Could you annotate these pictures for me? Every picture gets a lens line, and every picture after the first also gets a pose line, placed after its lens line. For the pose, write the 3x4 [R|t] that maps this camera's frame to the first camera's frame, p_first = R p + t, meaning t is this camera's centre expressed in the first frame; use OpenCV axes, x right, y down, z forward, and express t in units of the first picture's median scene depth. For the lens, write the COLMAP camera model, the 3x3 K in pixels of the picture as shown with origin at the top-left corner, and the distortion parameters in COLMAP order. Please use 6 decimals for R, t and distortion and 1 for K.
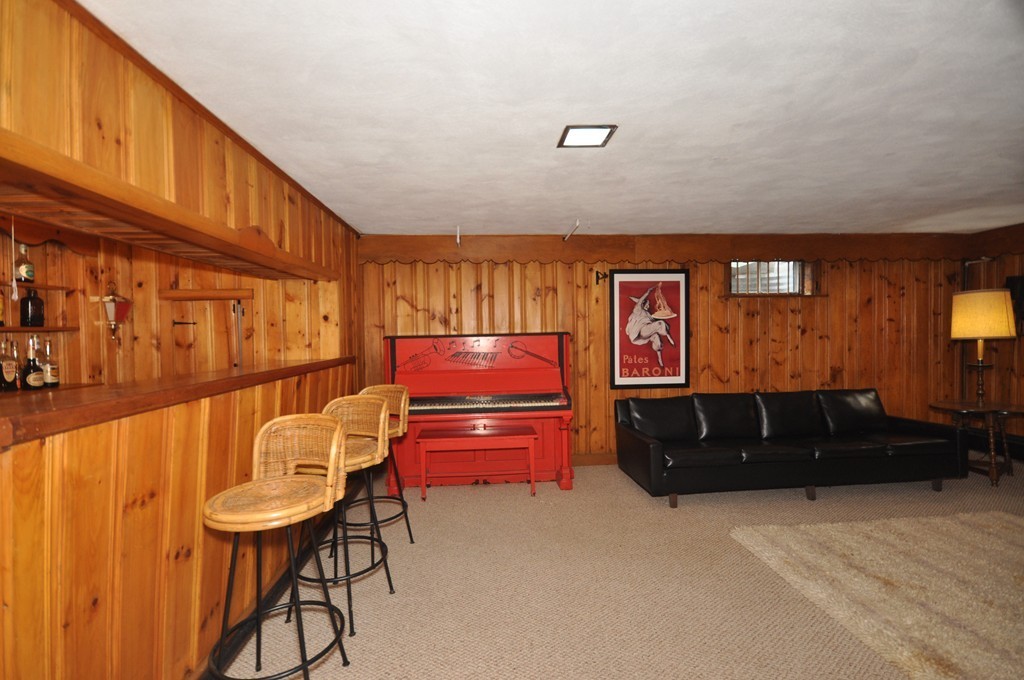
lens RADIAL K [[476.0, 0, 511.8], [0, 476.0, 337.2], [0, 0, 1]] dist [0.006394, -0.002177]
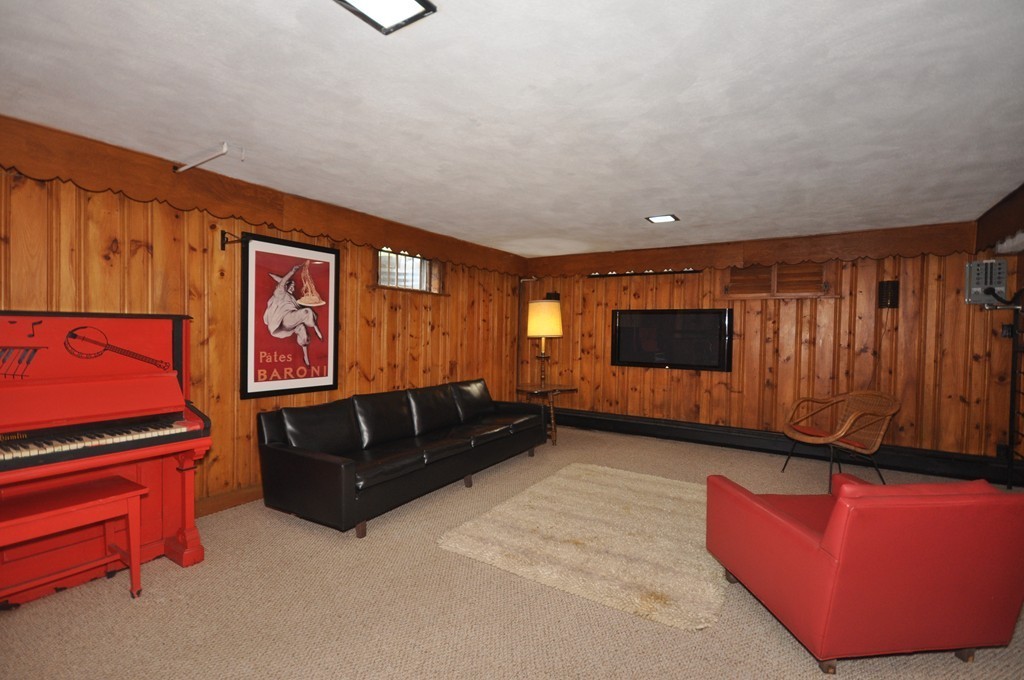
lens RADIAL K [[476.0, 0, 512.7], [0, 476.0, 342.5], [0, 0, 1]] dist [0.006394, -0.002177]
pose [[0.589331, 0.007938, 0.807853, -0.132427], [-0.015965, 0.999871, 0.001821, 0.016044], [-0.807734, -0.013970, 0.589382, 0.250370]]
